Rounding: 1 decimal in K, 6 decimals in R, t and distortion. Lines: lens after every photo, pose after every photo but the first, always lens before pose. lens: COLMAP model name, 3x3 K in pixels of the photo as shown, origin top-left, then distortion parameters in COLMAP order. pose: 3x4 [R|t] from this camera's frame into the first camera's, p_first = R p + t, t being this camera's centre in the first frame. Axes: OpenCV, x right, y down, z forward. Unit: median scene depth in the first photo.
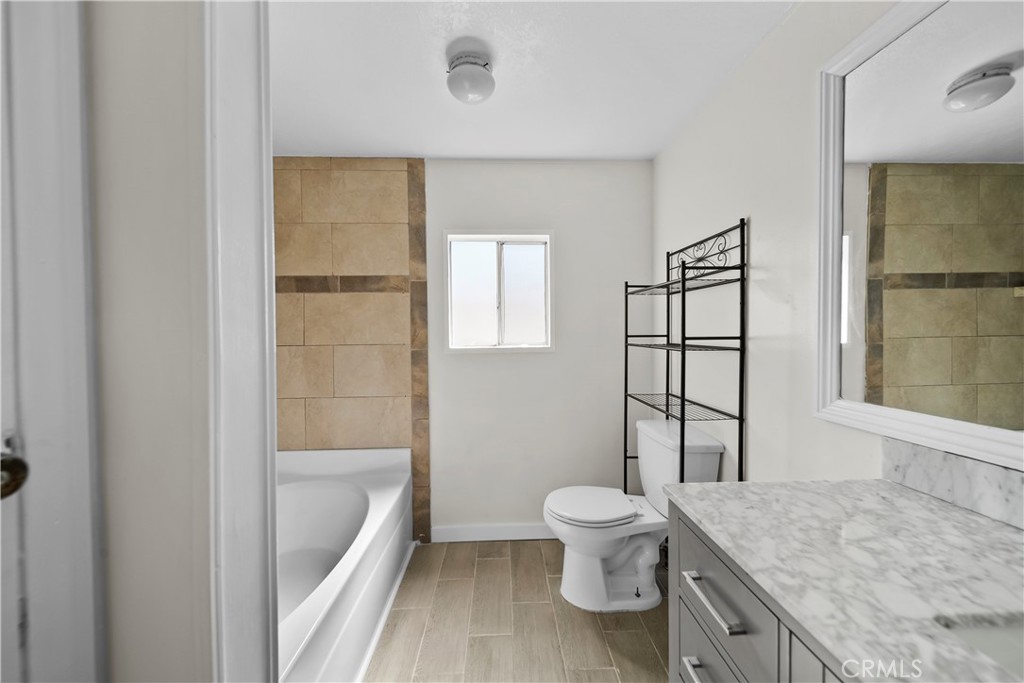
lens RADIAL K [[360.1, 0, 511.4], [0, 360.1, 339.5], [0, 0, 1]] dist [0.004728, -0.000507]
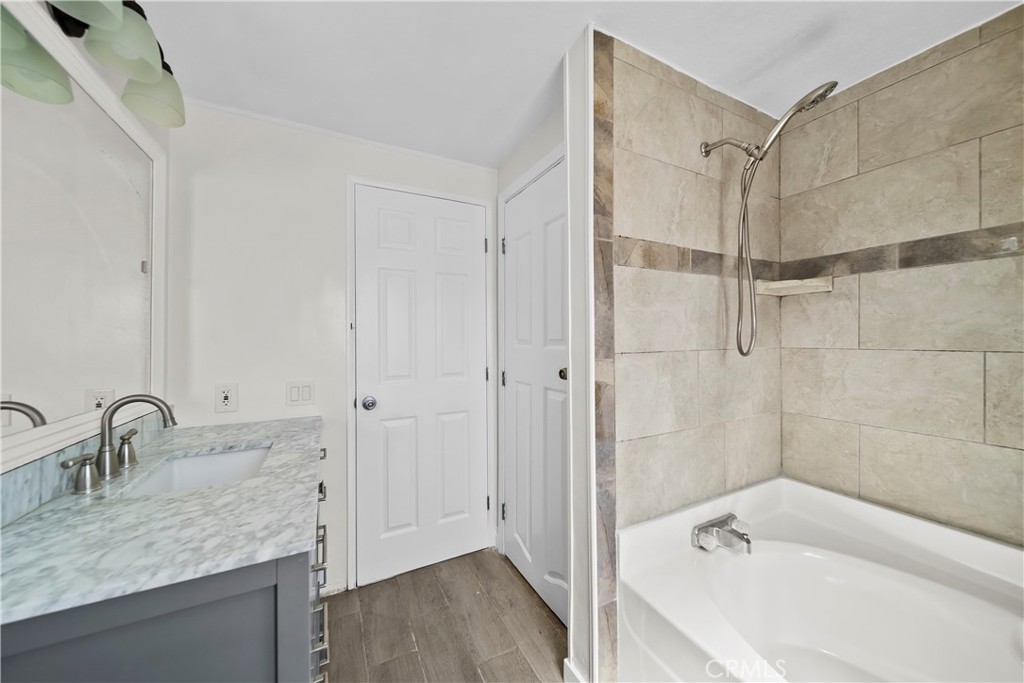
lens RADIAL K [[360.1, 0, 512.8], [0, 360.1, 339.3], [0, 0, 1]] dist [0.004728, -0.000507]
pose [[-0.906508, 0.011997, -0.422018, 0.456685], [0.005040, 0.999832, 0.017599, -0.050594], [0.422158, 0.013826, -0.906417, 2.414497]]
